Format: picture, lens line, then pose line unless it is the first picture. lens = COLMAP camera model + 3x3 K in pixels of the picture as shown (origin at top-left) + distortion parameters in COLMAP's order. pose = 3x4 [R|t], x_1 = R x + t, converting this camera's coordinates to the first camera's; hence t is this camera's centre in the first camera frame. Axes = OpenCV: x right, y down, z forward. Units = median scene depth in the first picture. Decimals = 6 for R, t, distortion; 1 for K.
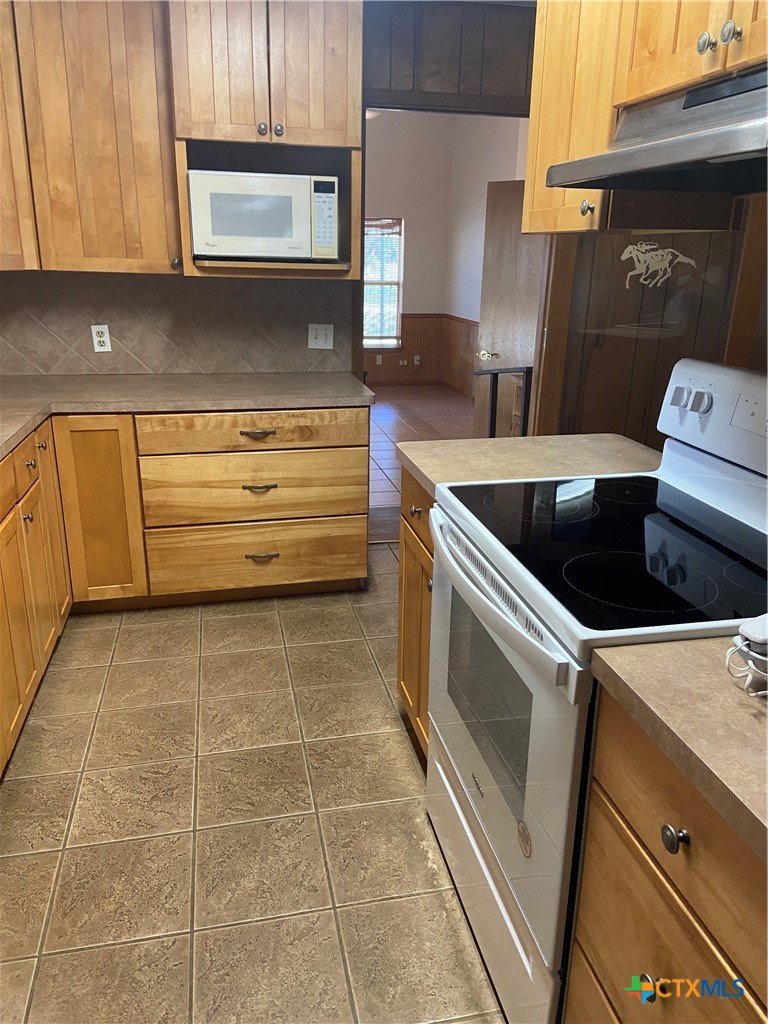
lens RADIAL K [[772.1, 0, 390.6], [0, 772.1, 505.7], [0, 0, 1]] dist [0.085319, -0.122523]
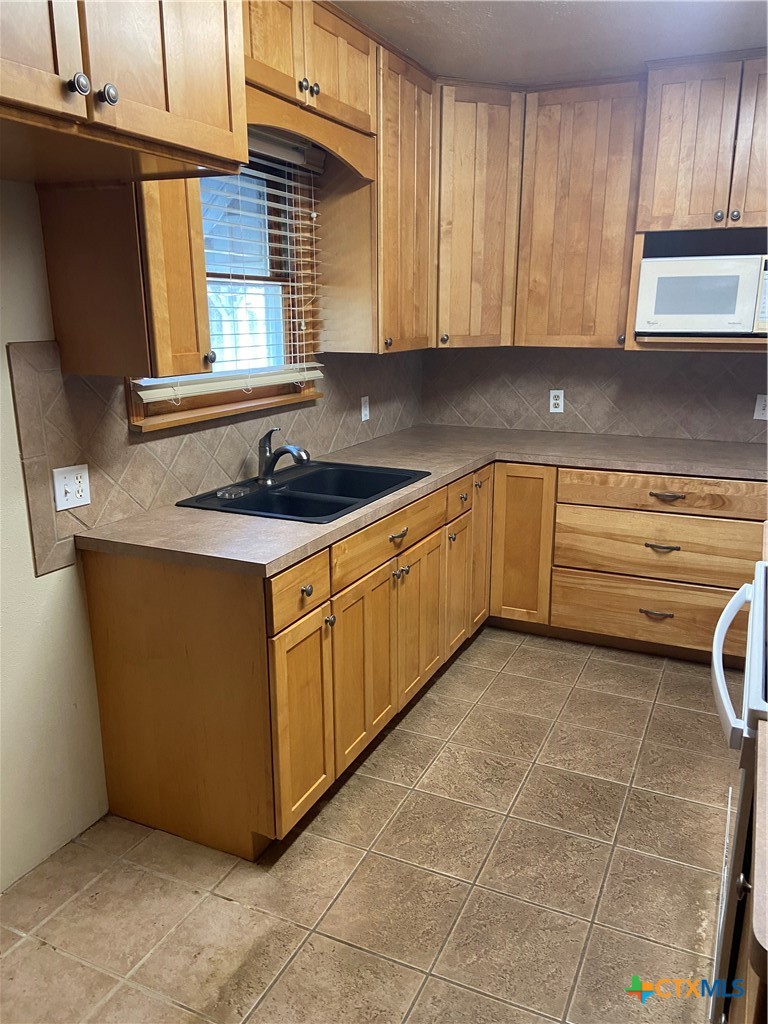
lens RADIAL K [[772.1, 0, 377.0], [0, 772.1, 502.1], [0, 0, 1]] dist [0.085319, -0.122523]
pose [[0.782452, 0.129105, -0.609181, 0.173602], [-0.174110, 0.984613, -0.014962, -0.001096], [0.597875, 0.117772, 0.792890, -0.078393]]
